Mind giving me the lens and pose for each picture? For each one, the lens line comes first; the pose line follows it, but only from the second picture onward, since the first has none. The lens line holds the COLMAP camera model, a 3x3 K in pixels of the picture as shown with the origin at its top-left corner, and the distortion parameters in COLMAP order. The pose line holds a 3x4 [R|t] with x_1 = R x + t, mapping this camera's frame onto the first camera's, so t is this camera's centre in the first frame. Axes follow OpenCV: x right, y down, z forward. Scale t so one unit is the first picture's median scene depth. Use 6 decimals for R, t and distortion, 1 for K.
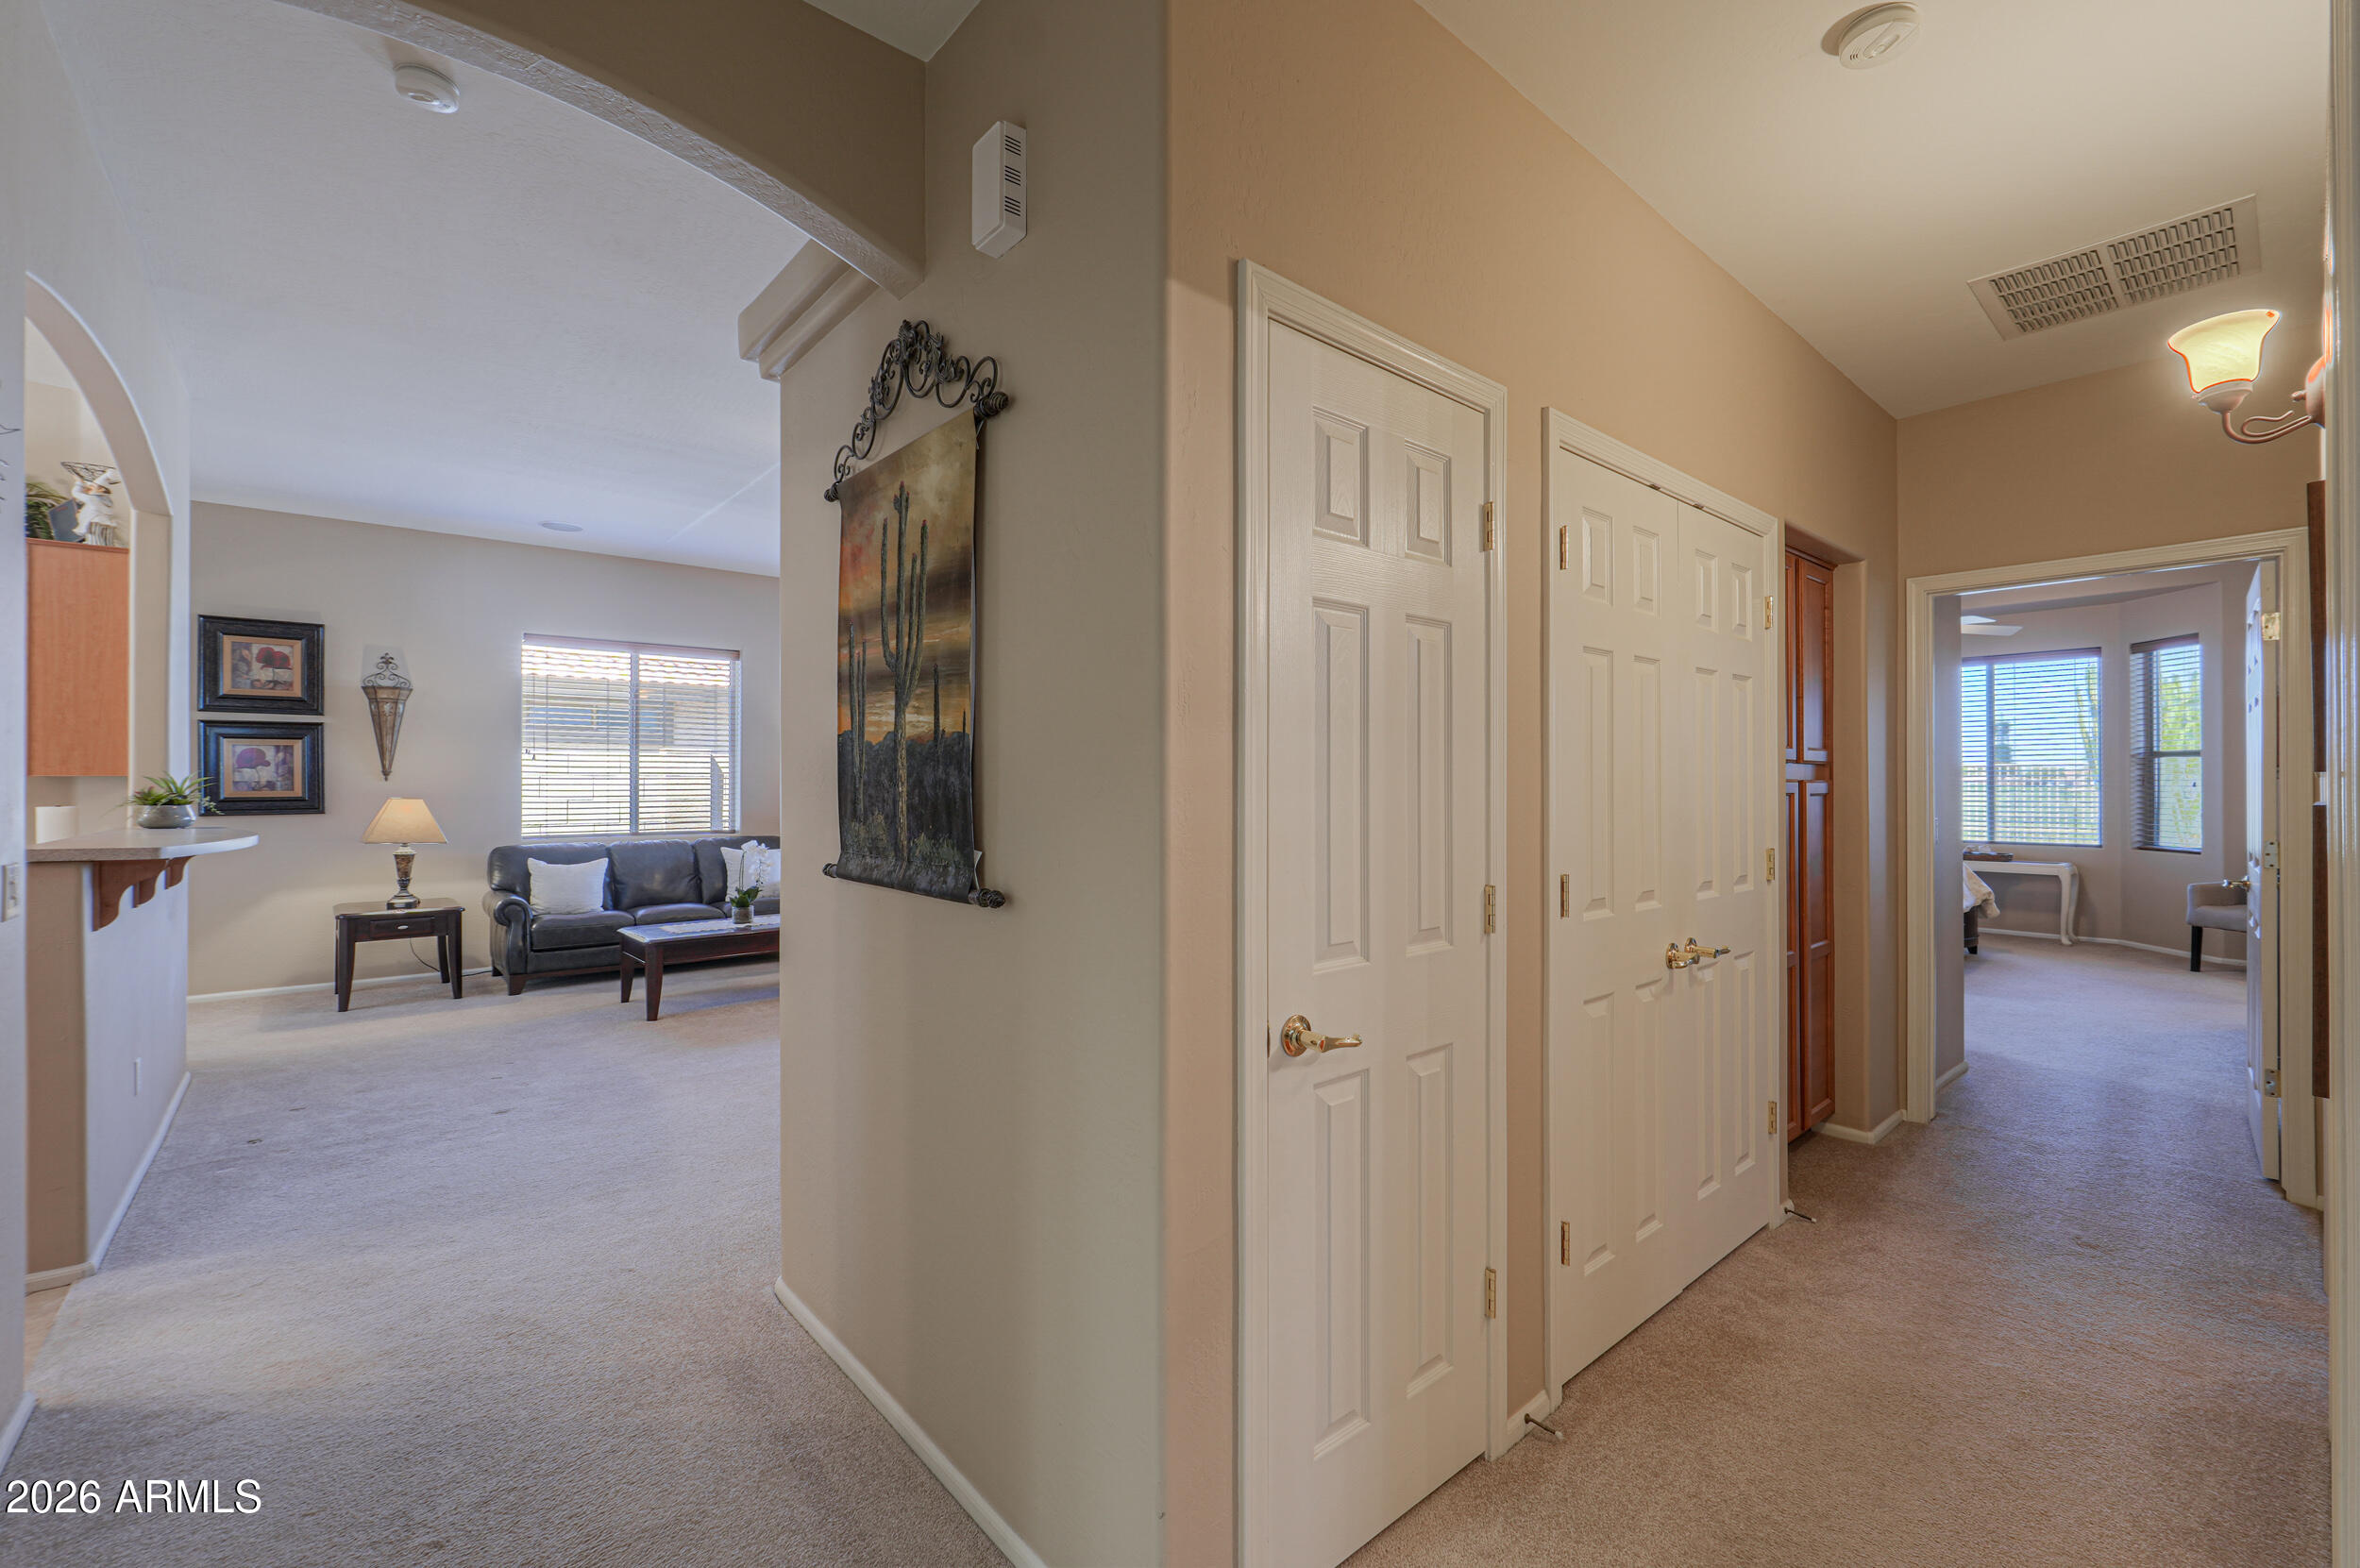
lens RADIAL K [[986.0, 0, 1171.5], [0, 986.0, 784.5], [0, 0, 1]] dist [-0.000877, -0.000158]
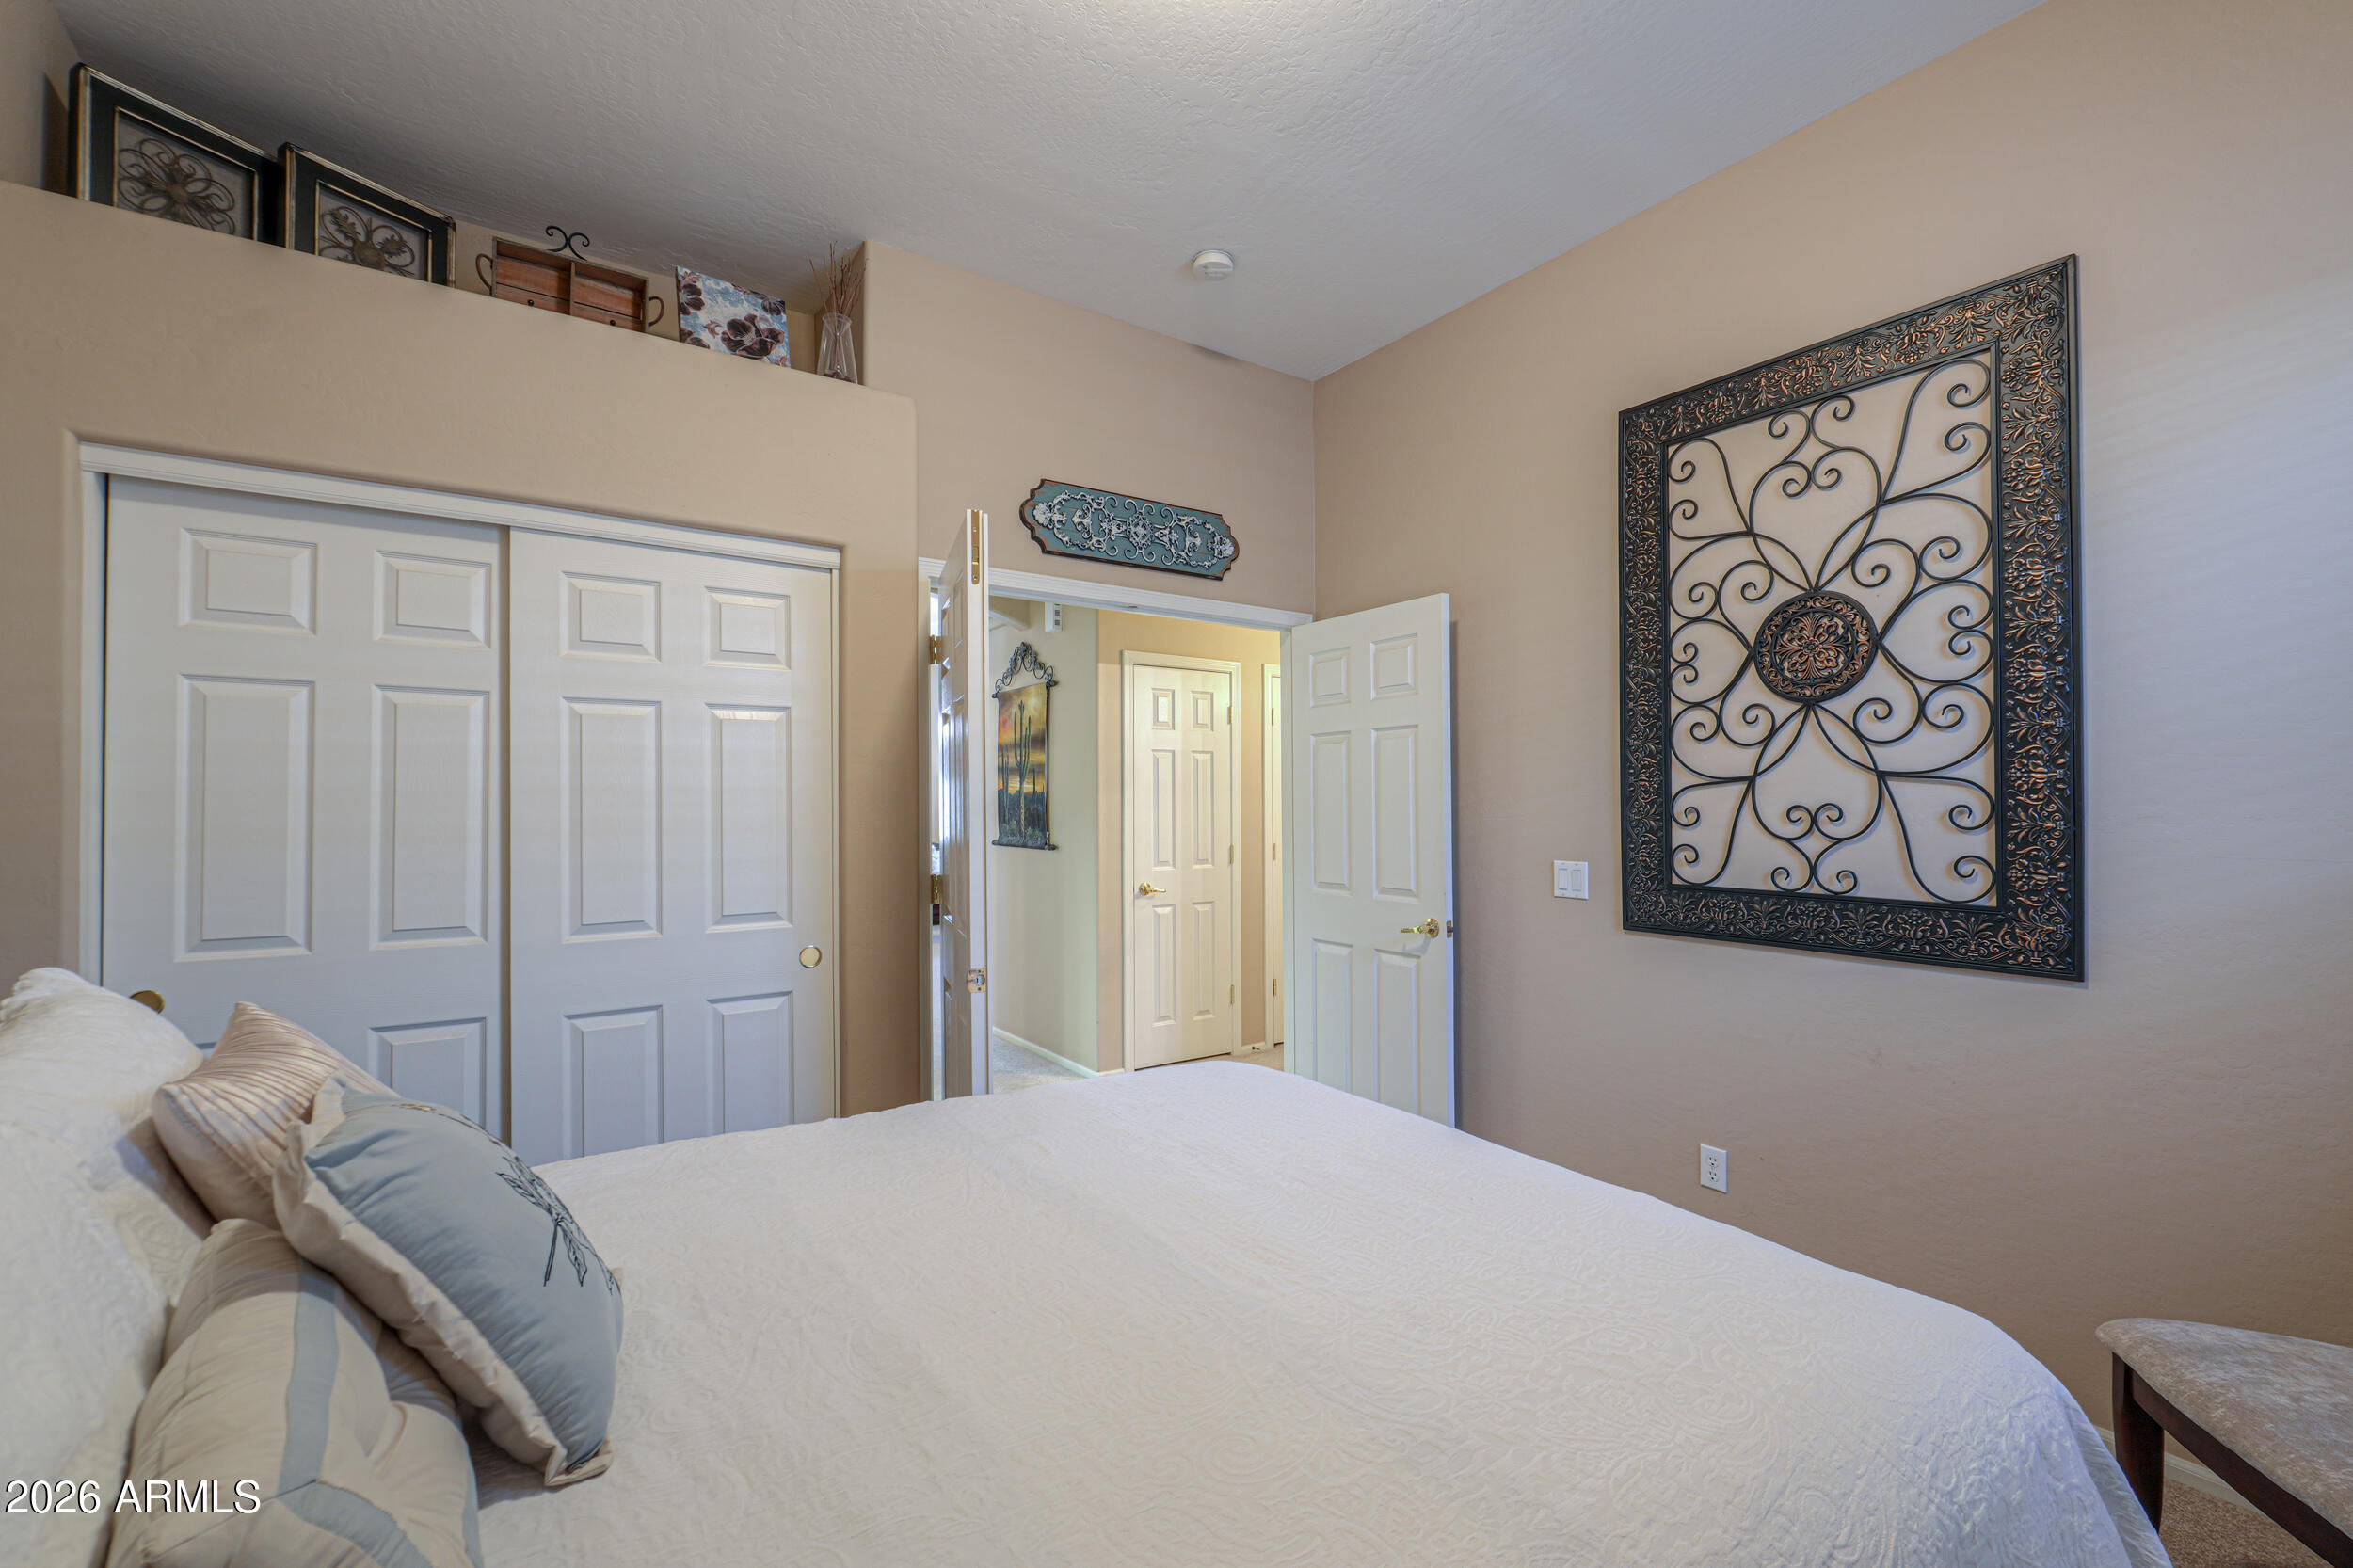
lens RADIAL K [[995.8, 0, 1175.6], [0, 995.8, 805.0], [0, 0, 1]] dist [-0.000515, -0.000094]
pose [[0.994430, -0.003523, -0.105339, 0.475637], [0.003875, 0.999988, 0.003130, -0.021017], [0.105327, -0.003521, 0.994431, -1.836931]]
